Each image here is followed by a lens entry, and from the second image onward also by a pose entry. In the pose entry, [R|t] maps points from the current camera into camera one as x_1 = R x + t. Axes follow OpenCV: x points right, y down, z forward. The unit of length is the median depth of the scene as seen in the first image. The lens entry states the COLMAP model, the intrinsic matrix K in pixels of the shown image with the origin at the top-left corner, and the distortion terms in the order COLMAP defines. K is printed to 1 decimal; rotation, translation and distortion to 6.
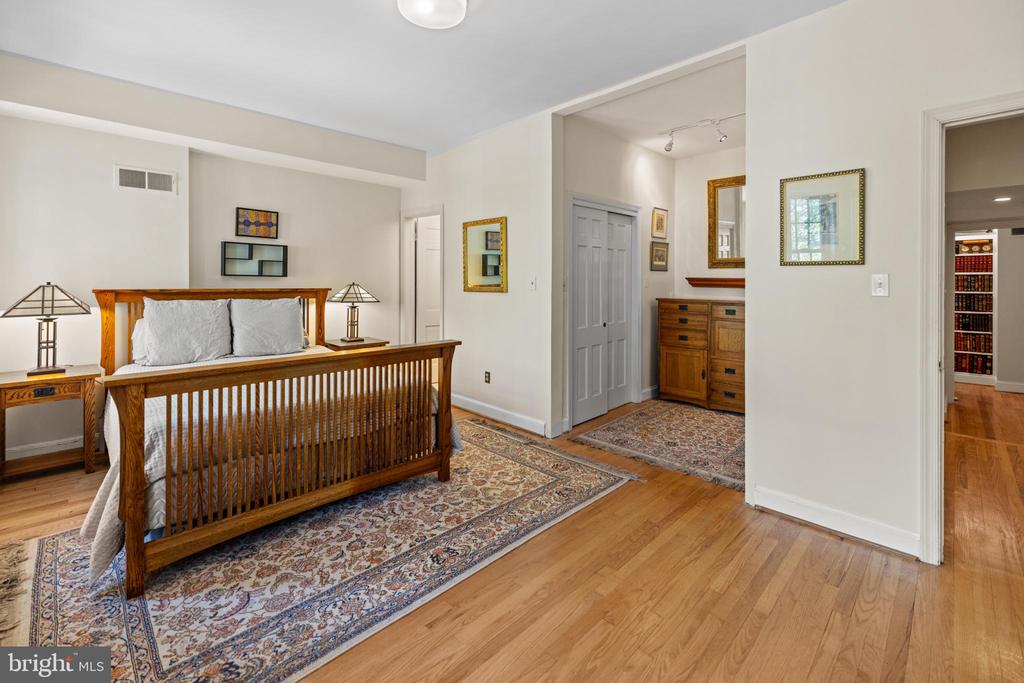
lens RADIAL K [[446.0, 0, 528.0], [0, 446.0, 274.8], [0, 0, 1]] dist [0.003172, 0.000144]
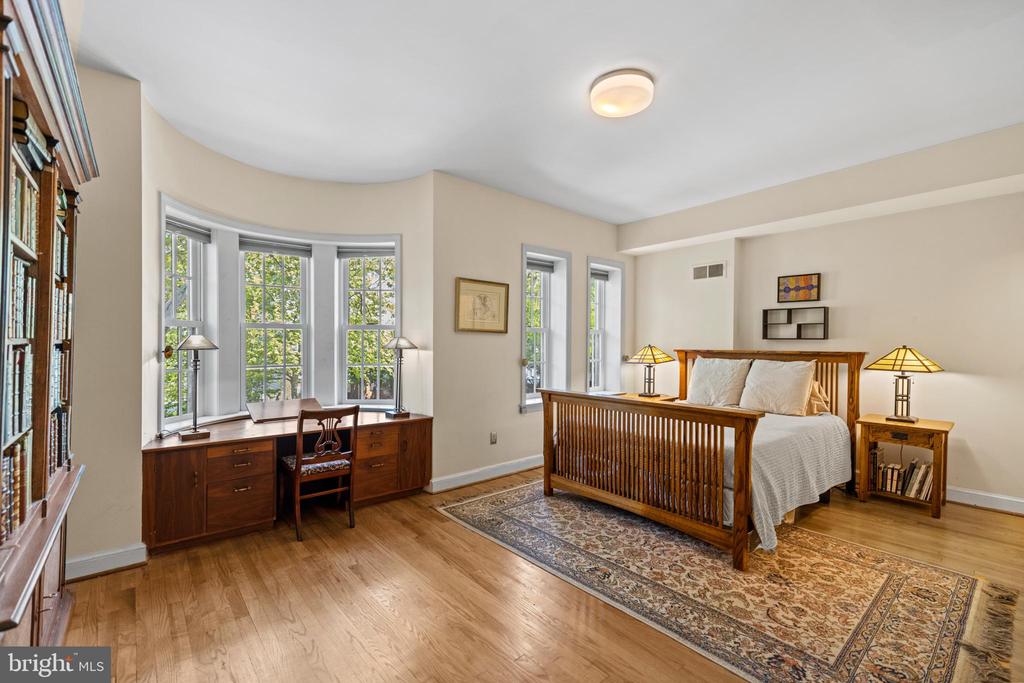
lens RADIAL K [[446.0, 0, 513.1], [0, 446.0, 344.5], [0, 0, 1]] dist [0.003172, 0.000144]
pose [[-0.084886, 0.006050, -0.996372, 0.743084], [0.015154, 0.999874, 0.004781, 0.000846], [0.996275, -0.014693, -0.084967, 0.634237]]
